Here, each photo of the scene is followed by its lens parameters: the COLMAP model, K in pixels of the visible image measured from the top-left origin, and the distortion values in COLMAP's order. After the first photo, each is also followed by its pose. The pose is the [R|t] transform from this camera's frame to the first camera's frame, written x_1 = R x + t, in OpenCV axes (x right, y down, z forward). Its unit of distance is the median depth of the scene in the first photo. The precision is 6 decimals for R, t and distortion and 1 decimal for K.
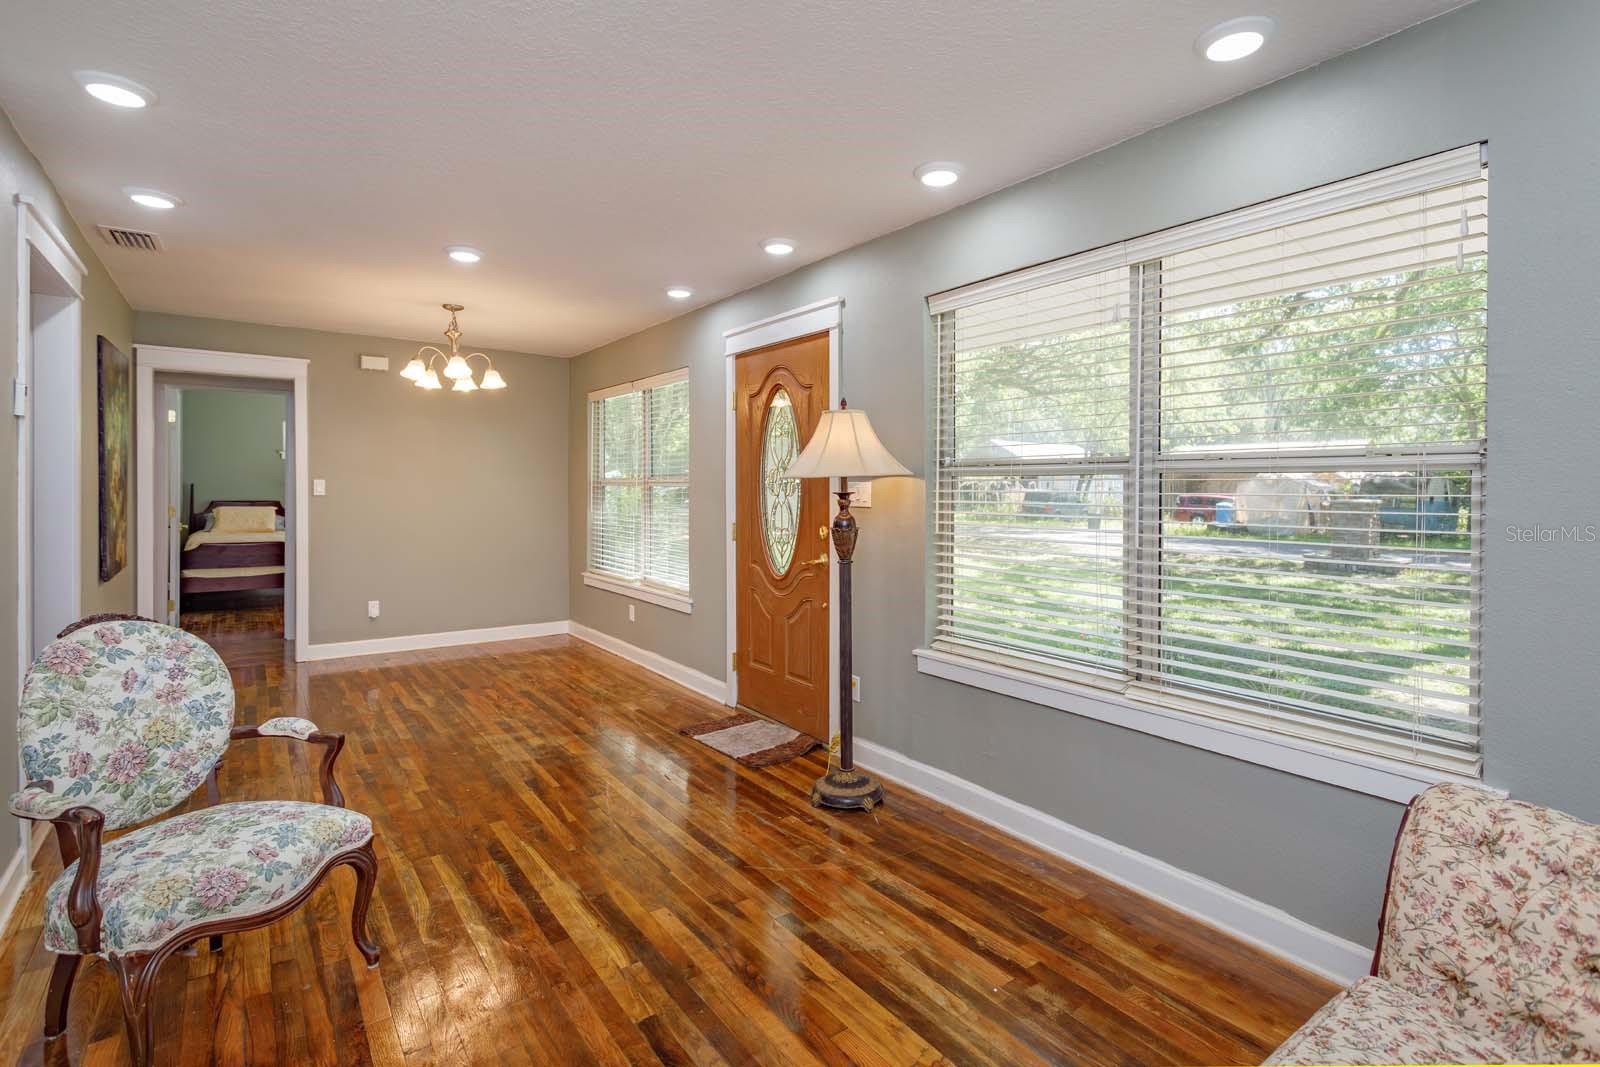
lens RADIAL K [[756.8, 0, 799.5], [0, 756.8, 490.1], [0, 0, 1]] dist [0.000984, 0.000253]
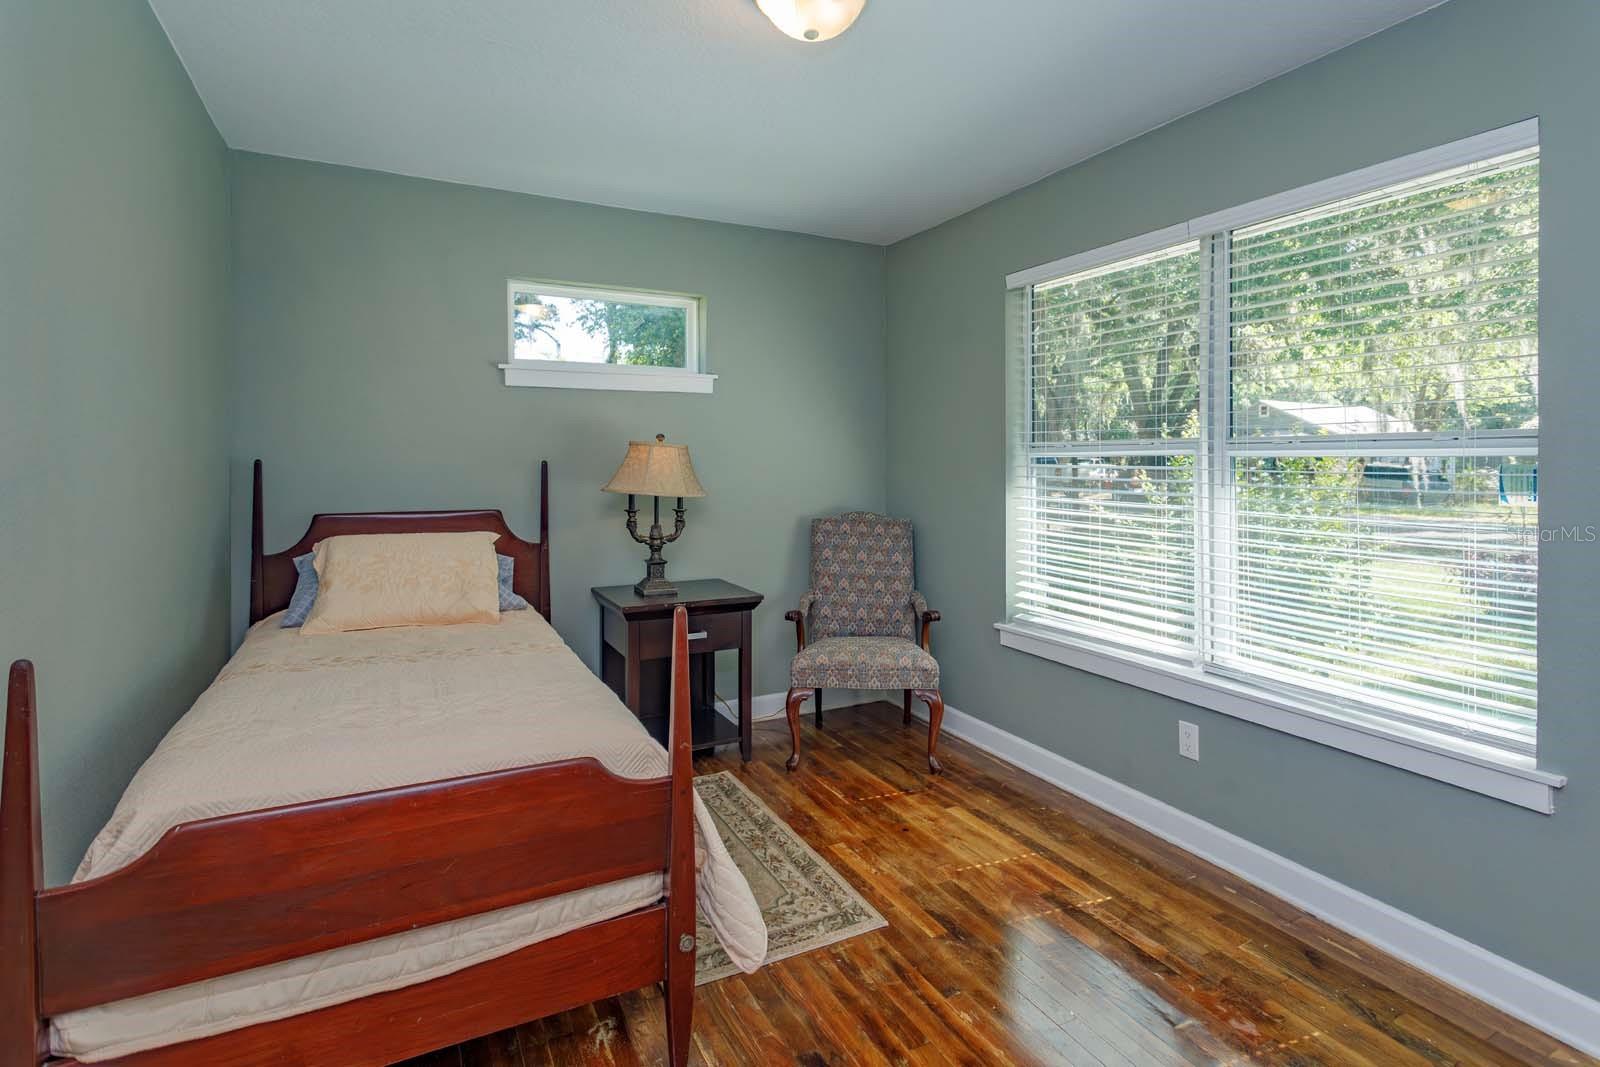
lens RADIAL K [[765.3, 0, 805.8], [0, 765.3, 459.0], [0, 0, 1]] dist [-0.001069, 0.000057]
pose [[0.985520, -0.000645, -0.169555, -0.243188], [-0.001200, 0.999941, -0.010780, 0.002833], [0.169552, 0.010827, 0.985462, 0.347555]]
